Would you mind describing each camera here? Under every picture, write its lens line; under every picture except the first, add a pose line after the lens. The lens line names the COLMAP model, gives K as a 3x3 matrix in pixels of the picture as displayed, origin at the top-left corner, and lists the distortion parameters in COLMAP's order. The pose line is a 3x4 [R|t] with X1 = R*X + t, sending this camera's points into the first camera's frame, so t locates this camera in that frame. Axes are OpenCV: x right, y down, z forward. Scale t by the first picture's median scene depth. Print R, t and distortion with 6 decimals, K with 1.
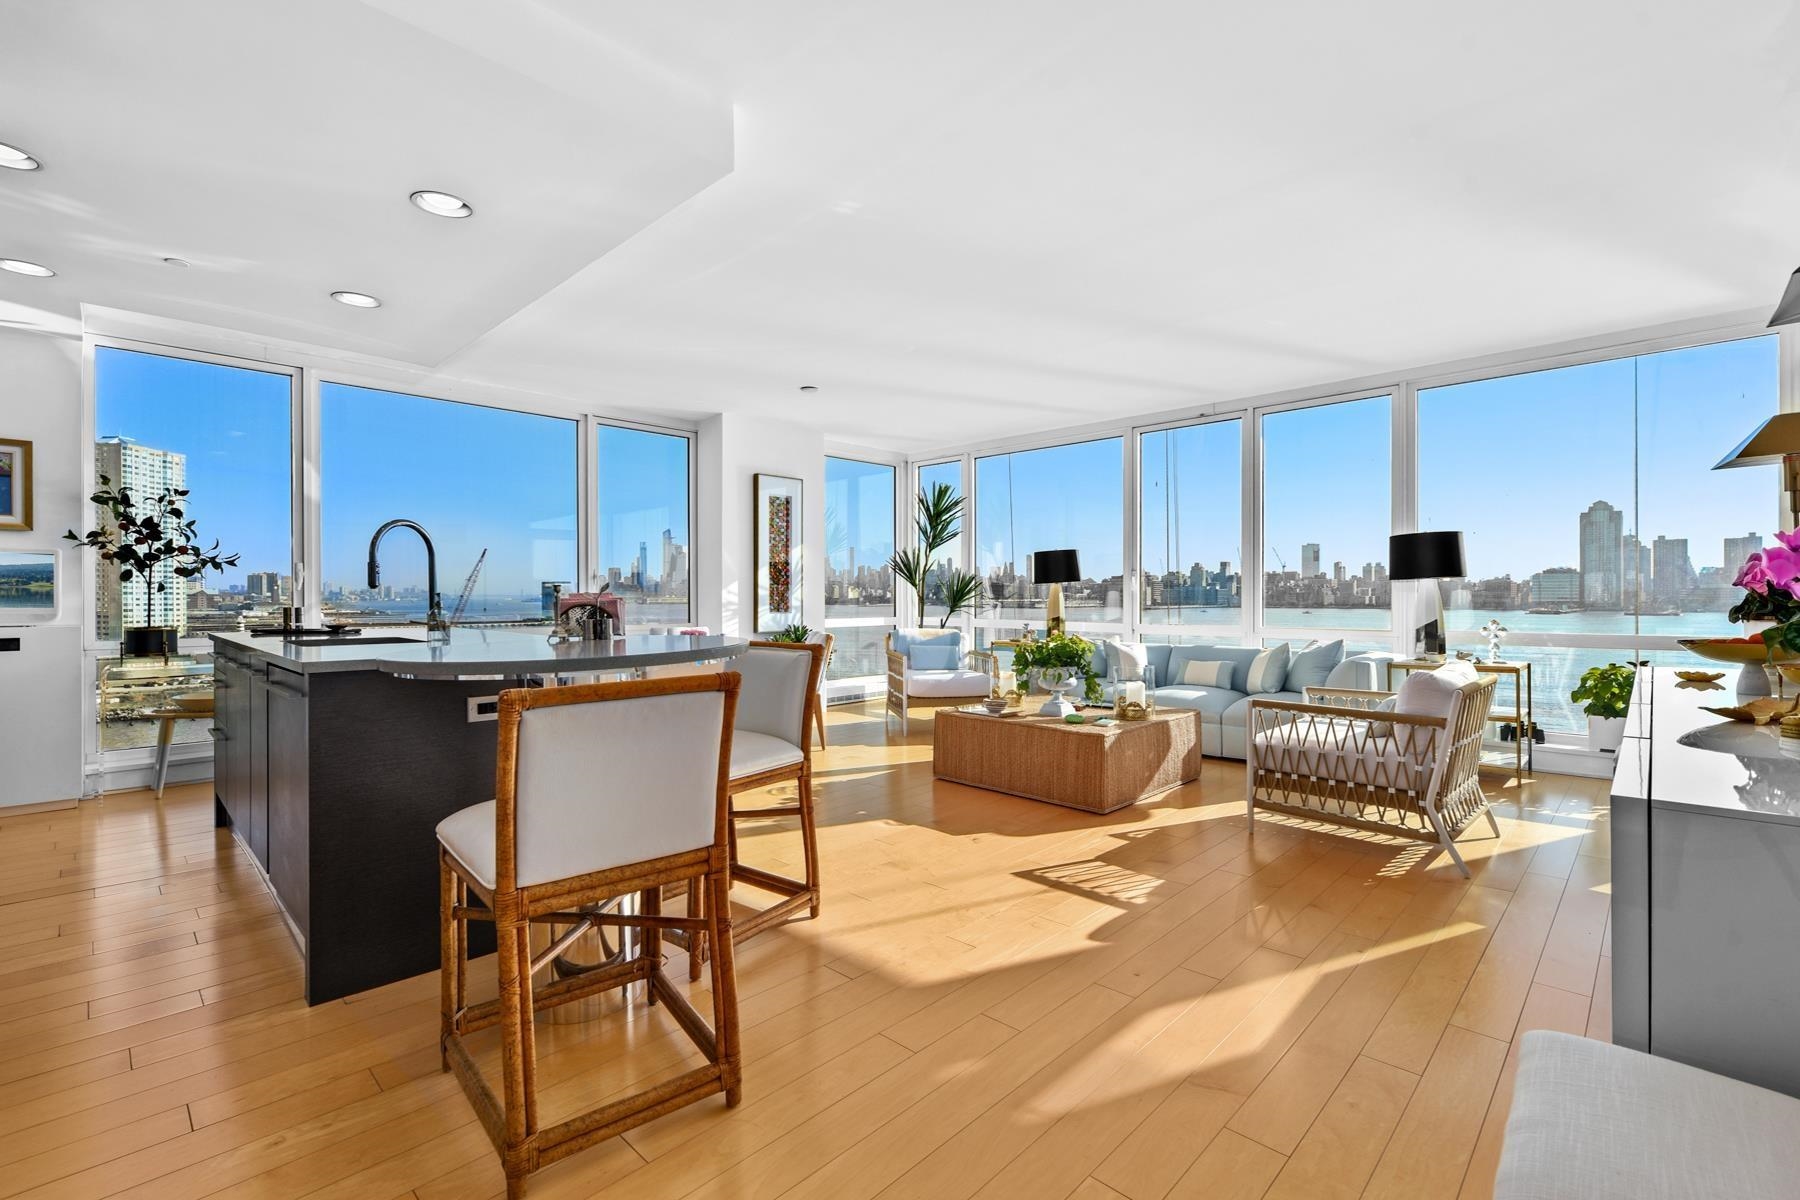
lens RADIAL K [[788.6, 0, 900.0], [0, 788.6, 600.0], [0, 0, 1]] dist [-0.001274, -0.001011]
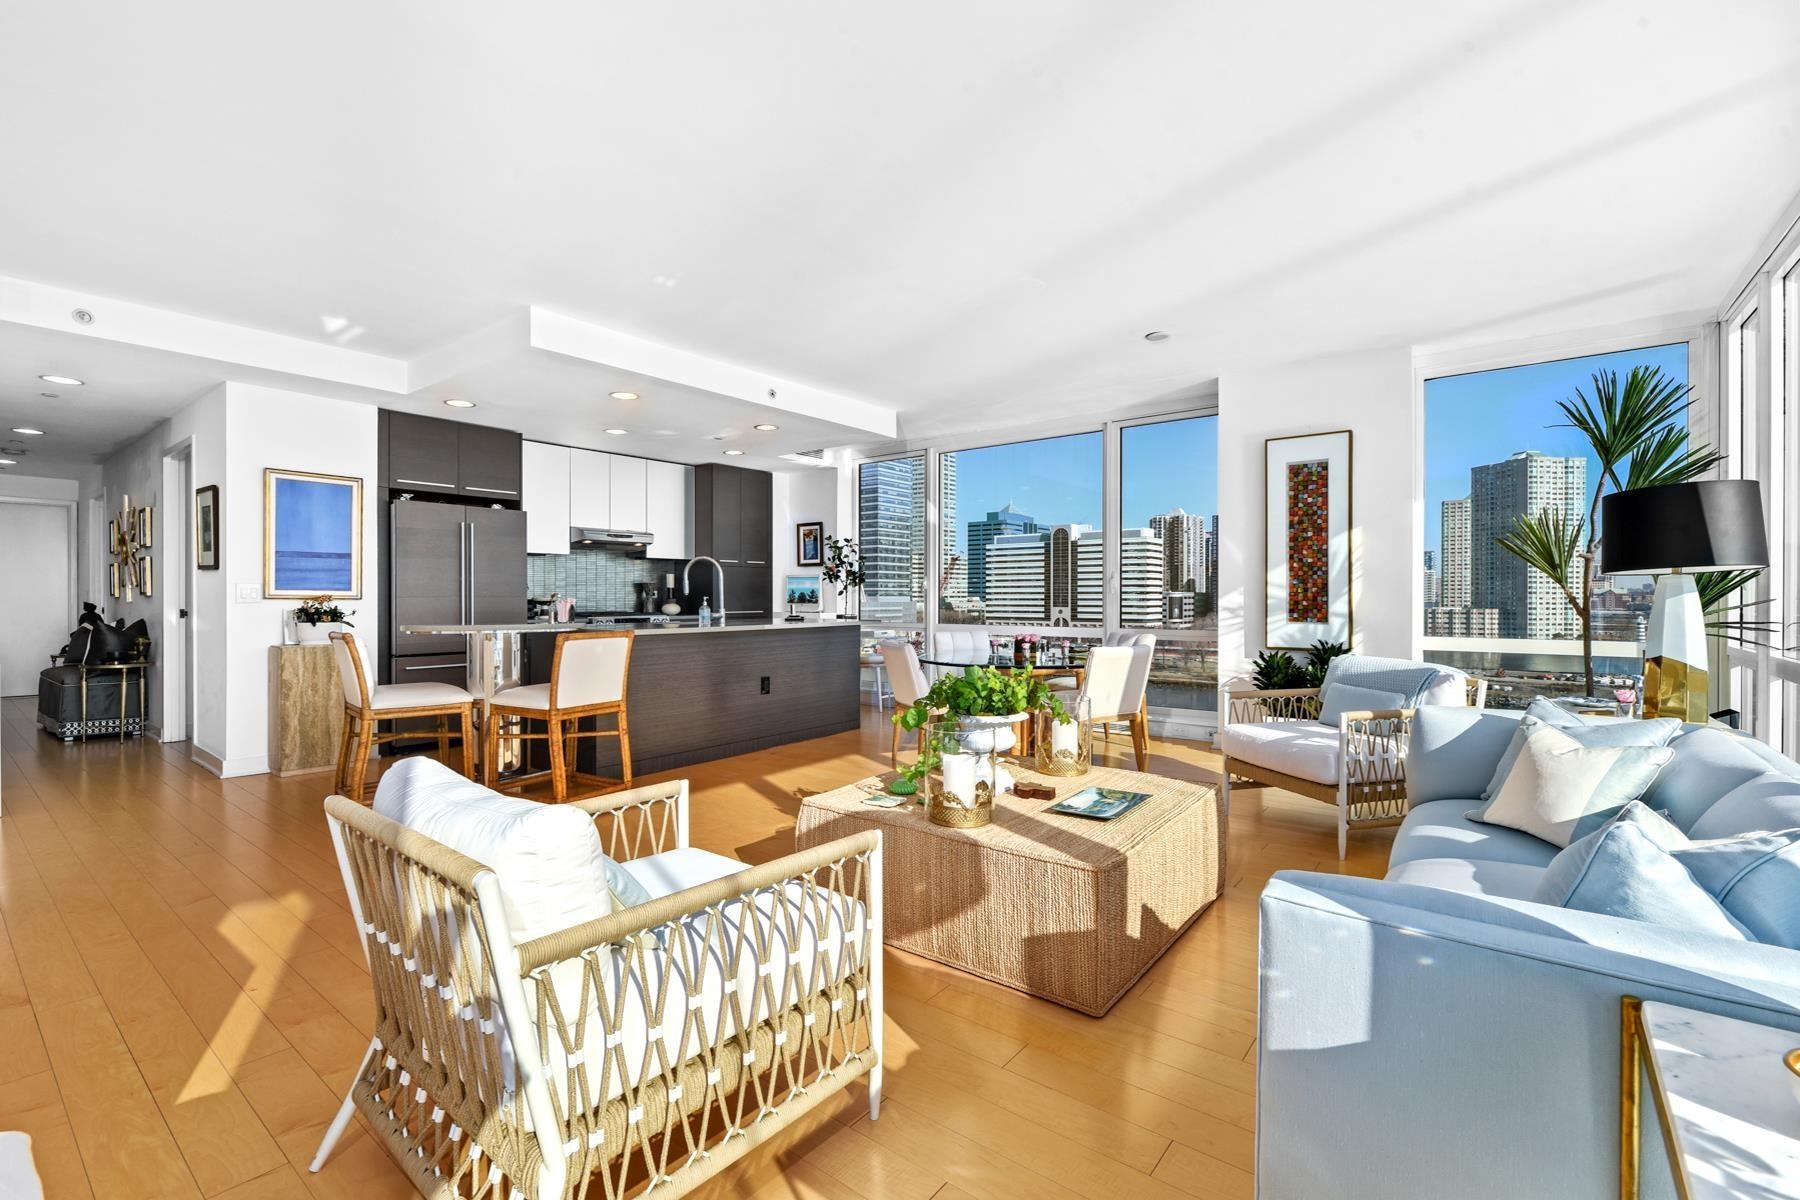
lens RADIAL K [[788.6, 0, 900.0], [0, 788.6, 600.0], [0, 0, 1]] dist [-0.001274, -0.001011]
pose [[0.097129, 0.006845, -0.995248, 0.881742], [-0.006711, 0.999958, 0.006223, -0.012266], [0.995249, 0.006075, 0.097170, 0.935929]]
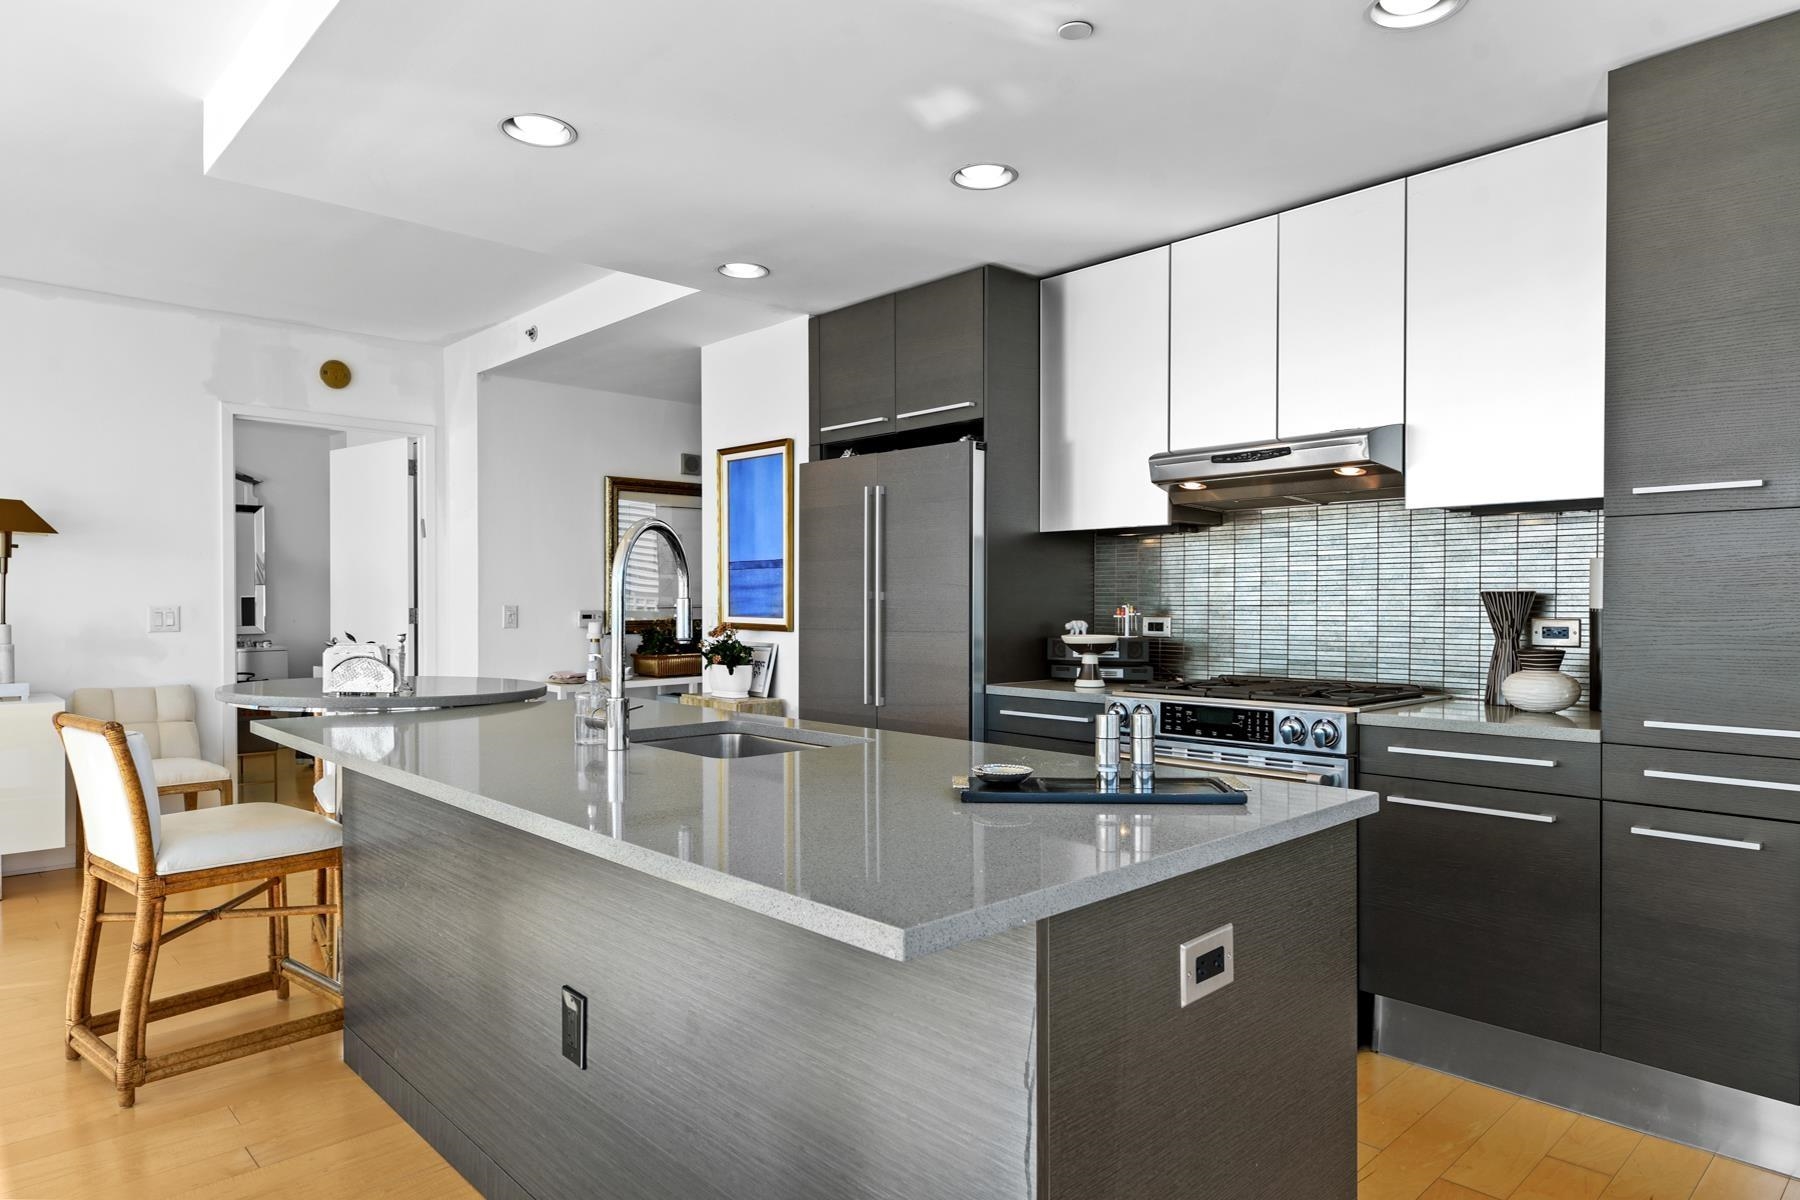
lens RADIAL K [[1107.3, 0, 900.0], [0, 1107.3, 600.0], [0, 0, 1]] dist [0.006012, 0.000954]
pose [[-0.998701, 0.001356, 0.050937, -0.614535], [0.001528, 0.999993, 0.003329, -0.034767], [-0.050932, 0.003402, -0.998696, 1.288108]]
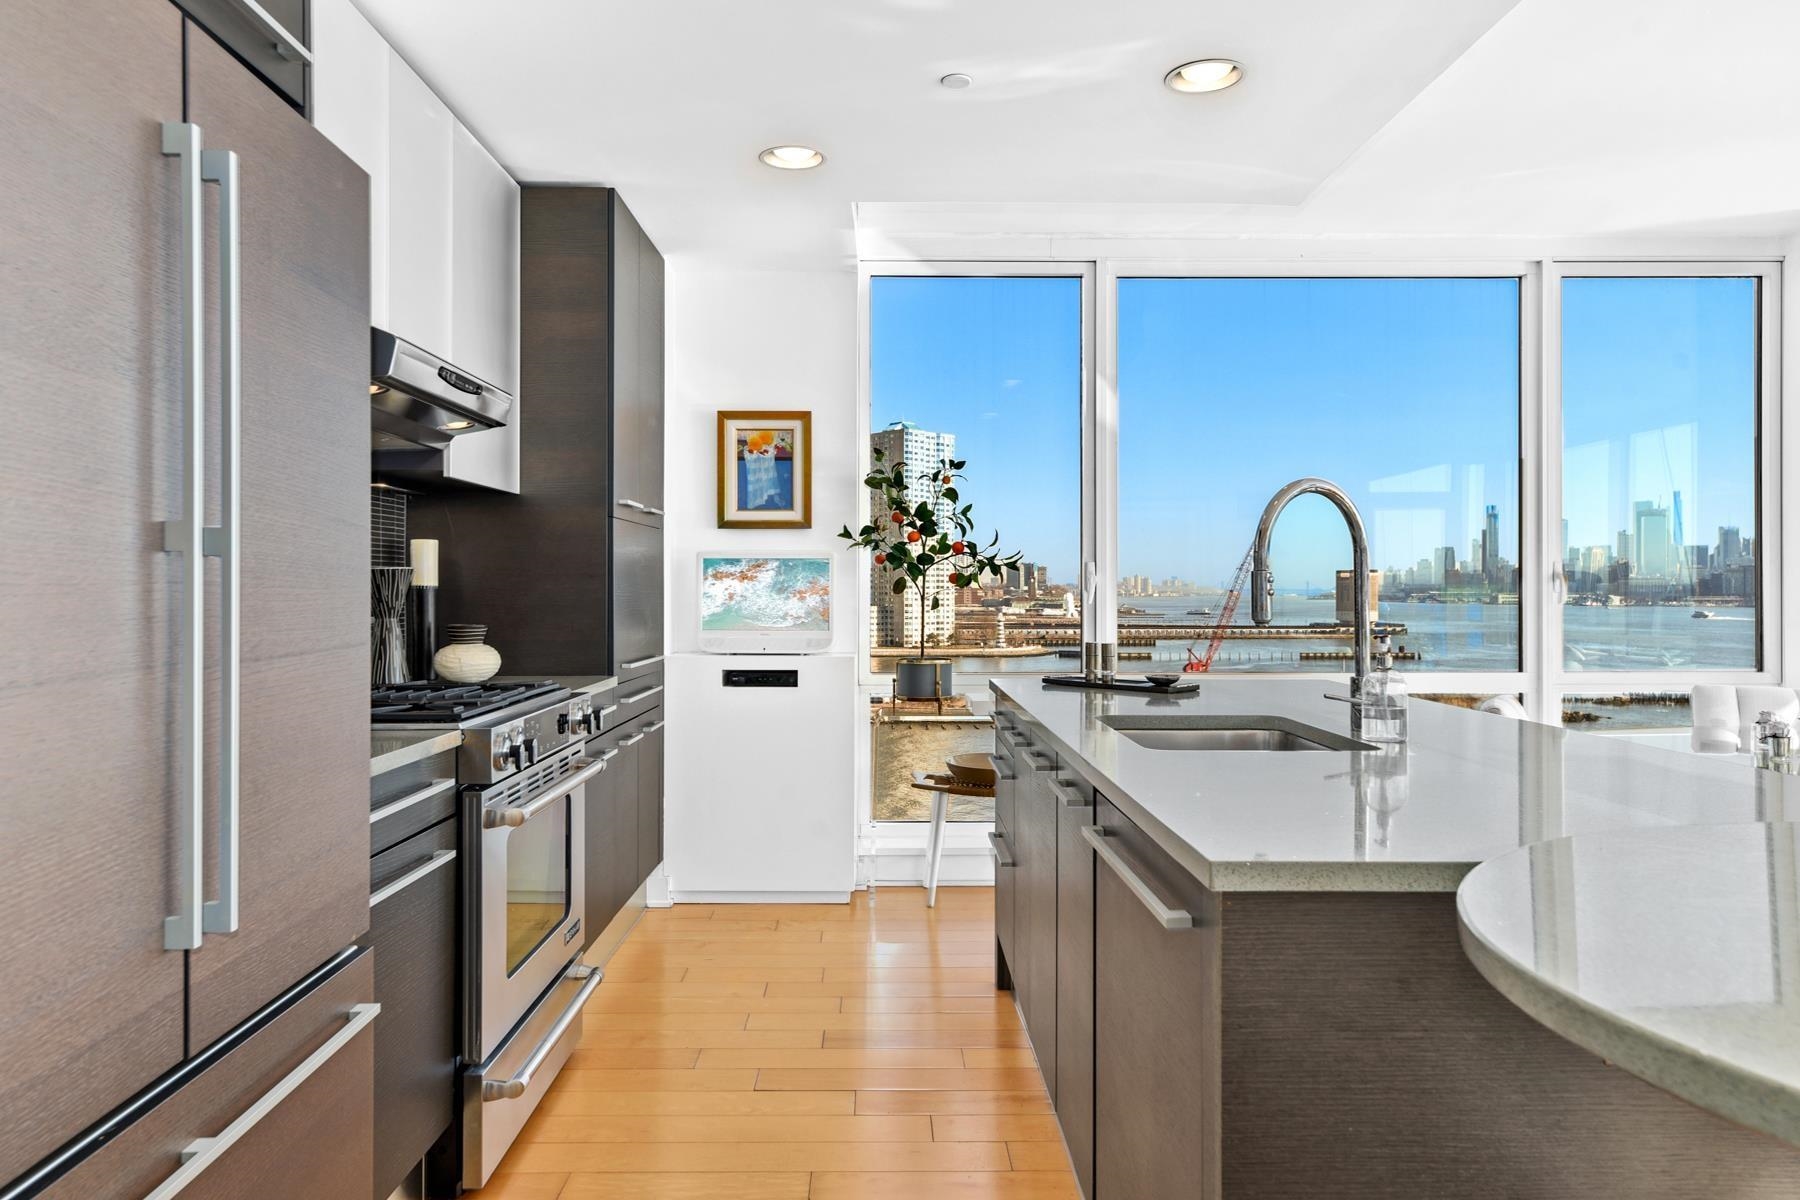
lens RADIAL K [[1166.9, 0, 902.1], [0, 1166.9, 608.9], [0, 0, 1]] dist [0.006276, 0.002998]
pose [[0.709931, 0.012321, -0.704164, -0.227220], [-0.005183, 0.999911, 0.012270, -0.022786], [0.704252, -0.005061, 0.709932, 0.241361]]
